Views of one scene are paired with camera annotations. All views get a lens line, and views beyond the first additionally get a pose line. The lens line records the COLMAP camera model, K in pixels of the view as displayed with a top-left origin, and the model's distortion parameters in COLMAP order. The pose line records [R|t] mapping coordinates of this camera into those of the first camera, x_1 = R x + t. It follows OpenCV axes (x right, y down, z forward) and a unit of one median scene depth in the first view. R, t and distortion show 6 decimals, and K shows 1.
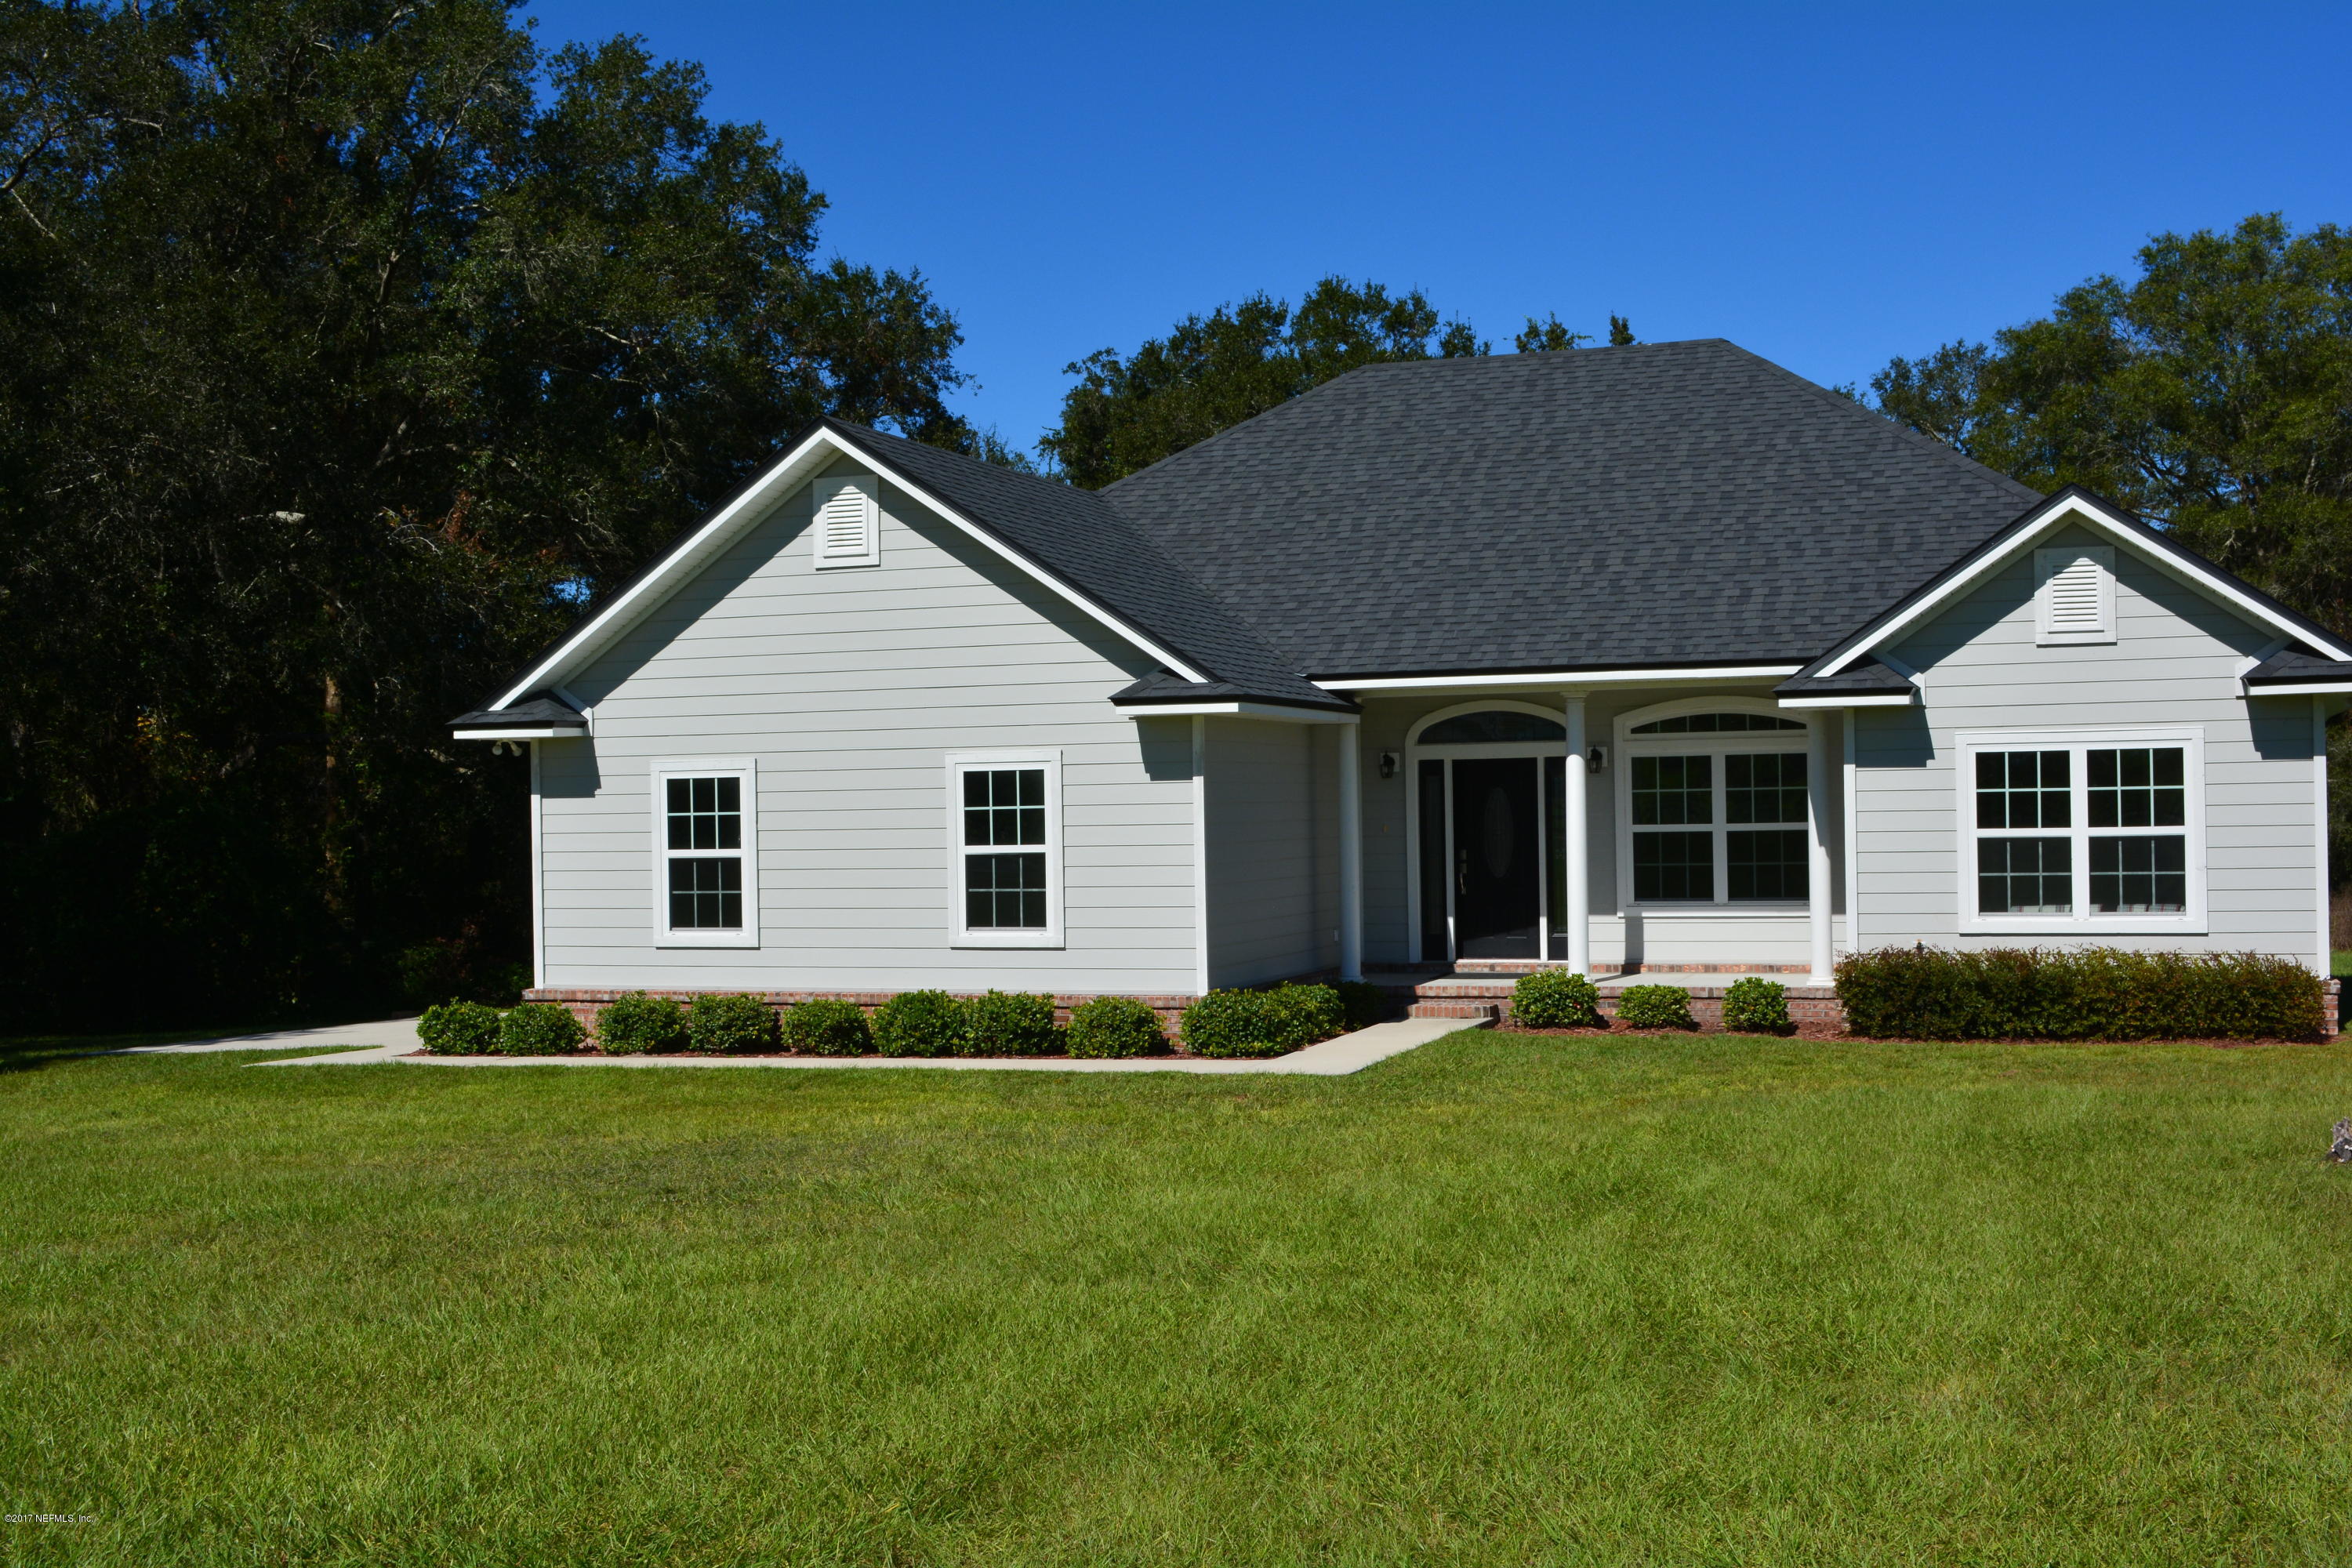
lens RADIAL K [[2505.9, 0, 1178.0], [0, 2505.9, 794.3], [0, 0, 1]] dist [0.000048, 0.000000]
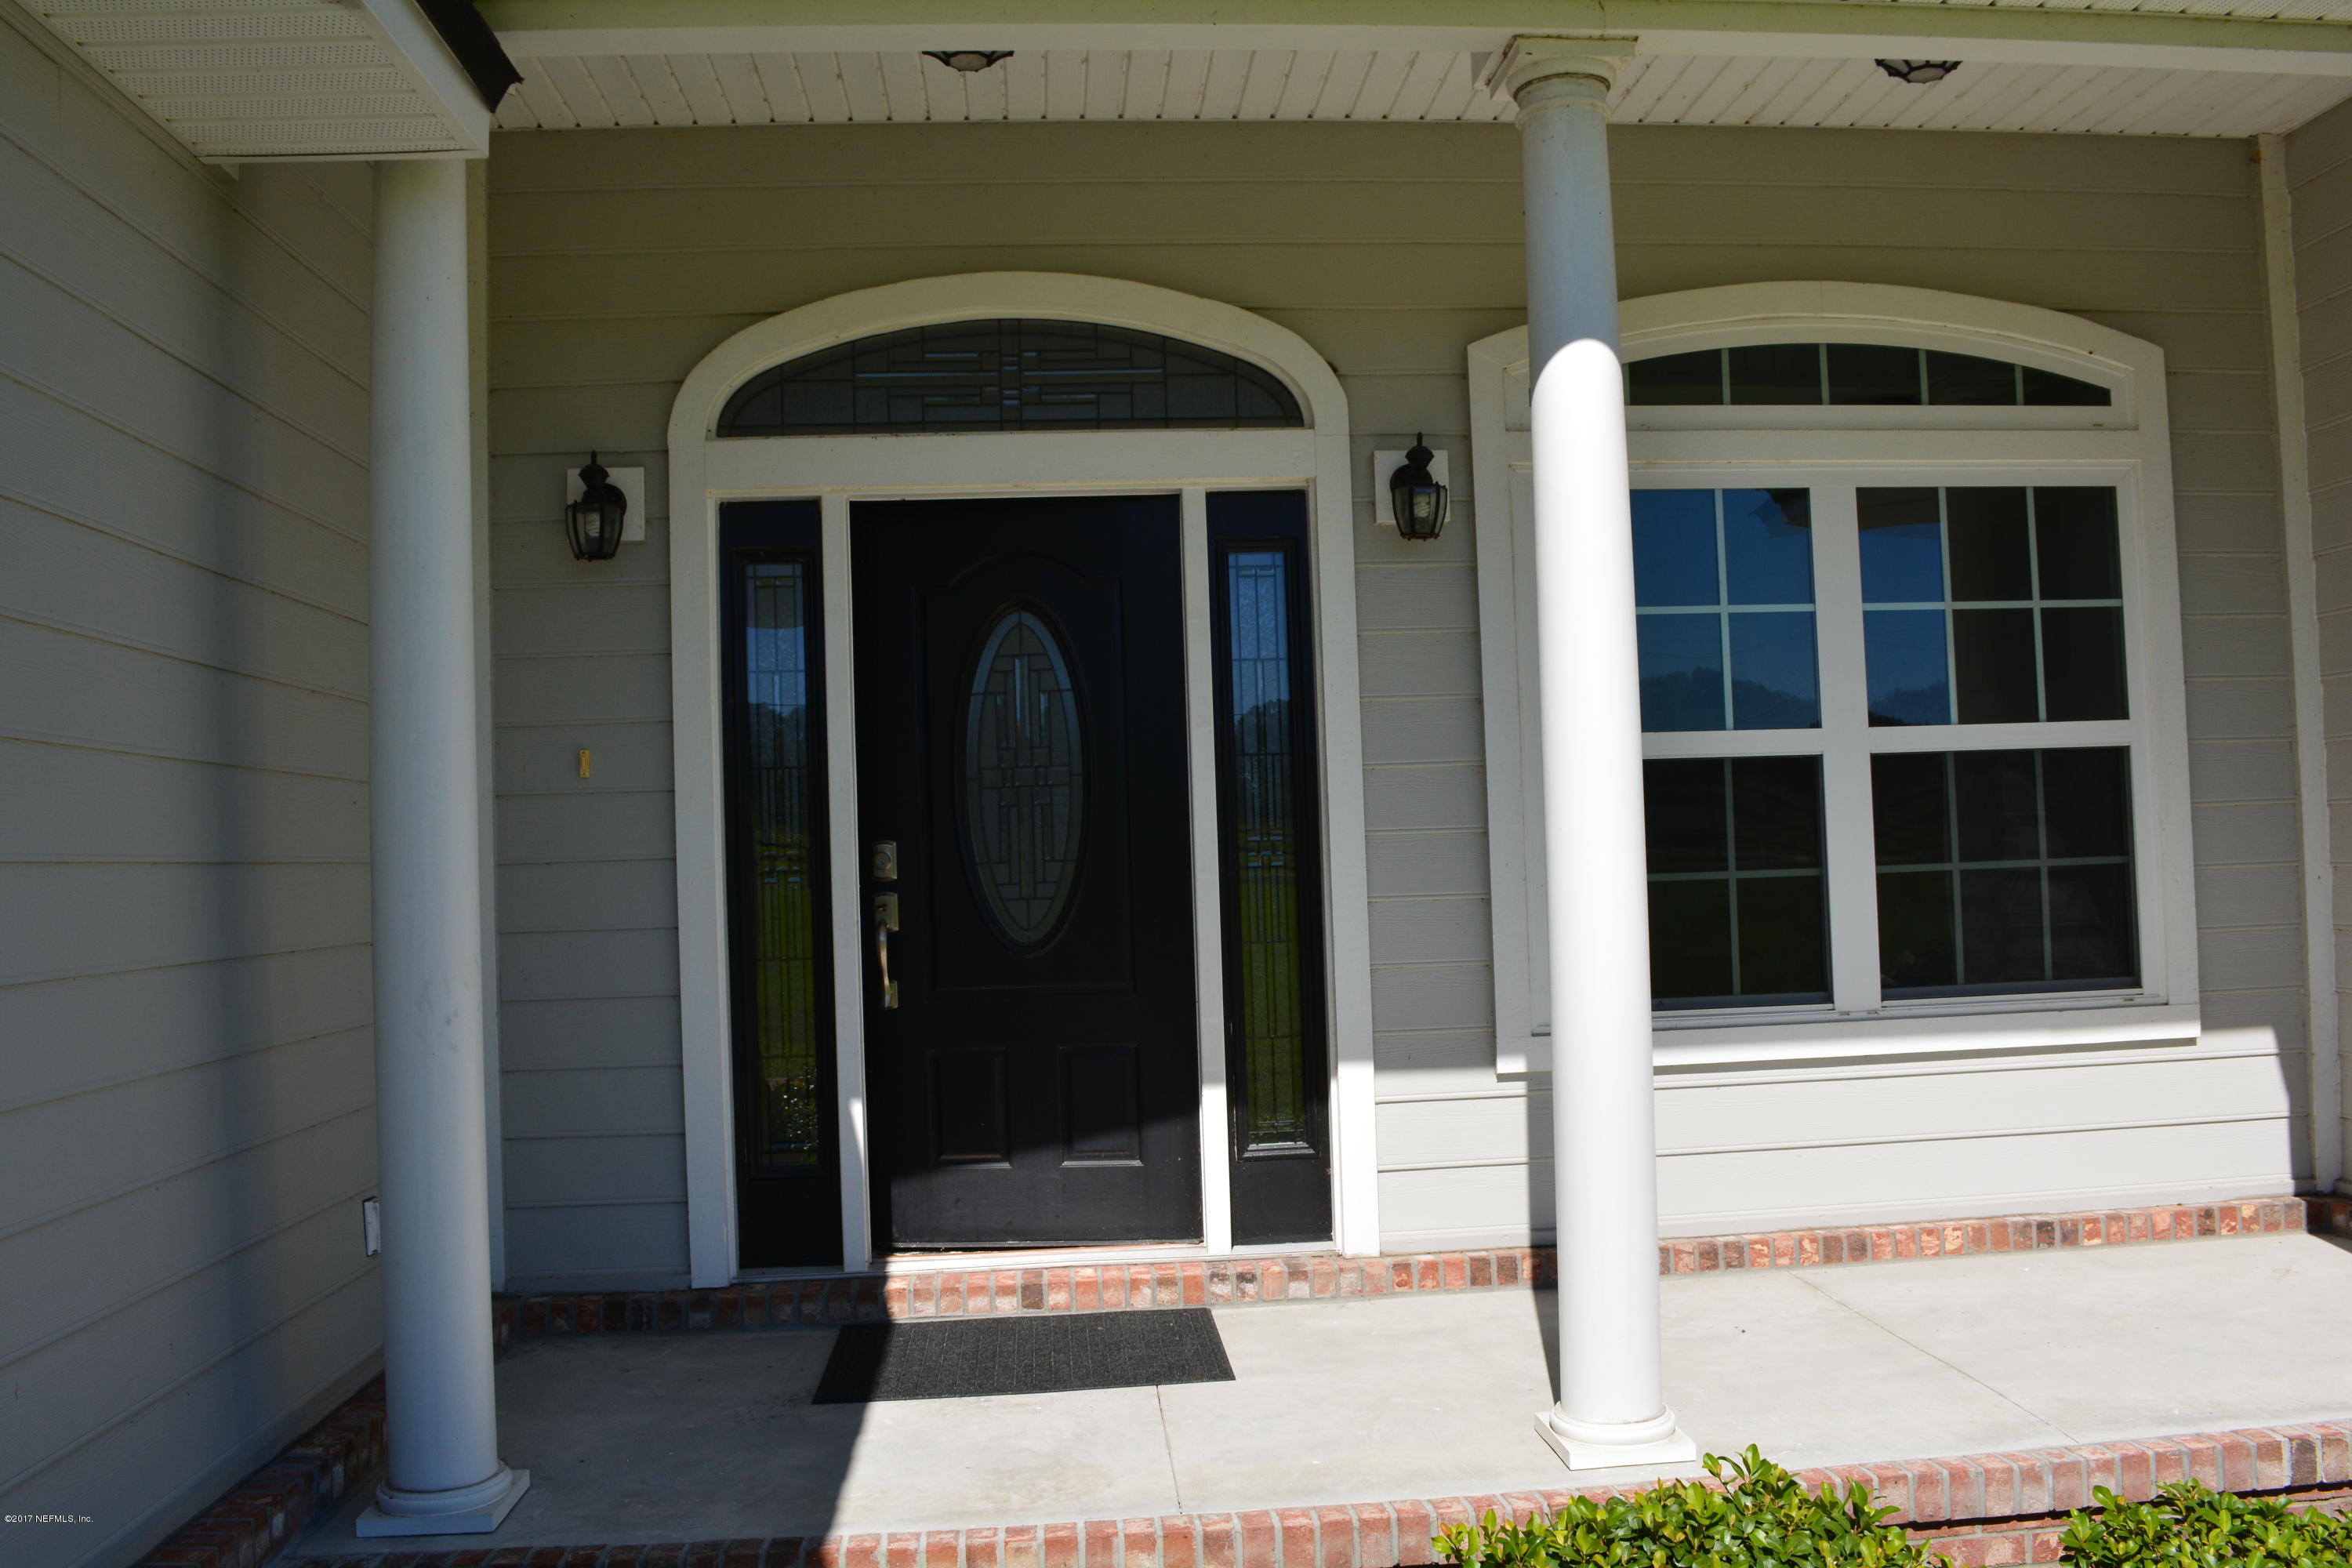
lens RADIAL K [[1846.8, 0, 1192.1], [0, 1846.8, 800.2], [0, 0, 1]] dist [-0.082780, 0.010672]
pose [[0.908557, 0.006322, 0.417713, 0.068363], [0.012276, 0.999050, -0.041820, 0.029764], [-0.417581, 0.043124, 0.907616, 0.905070]]
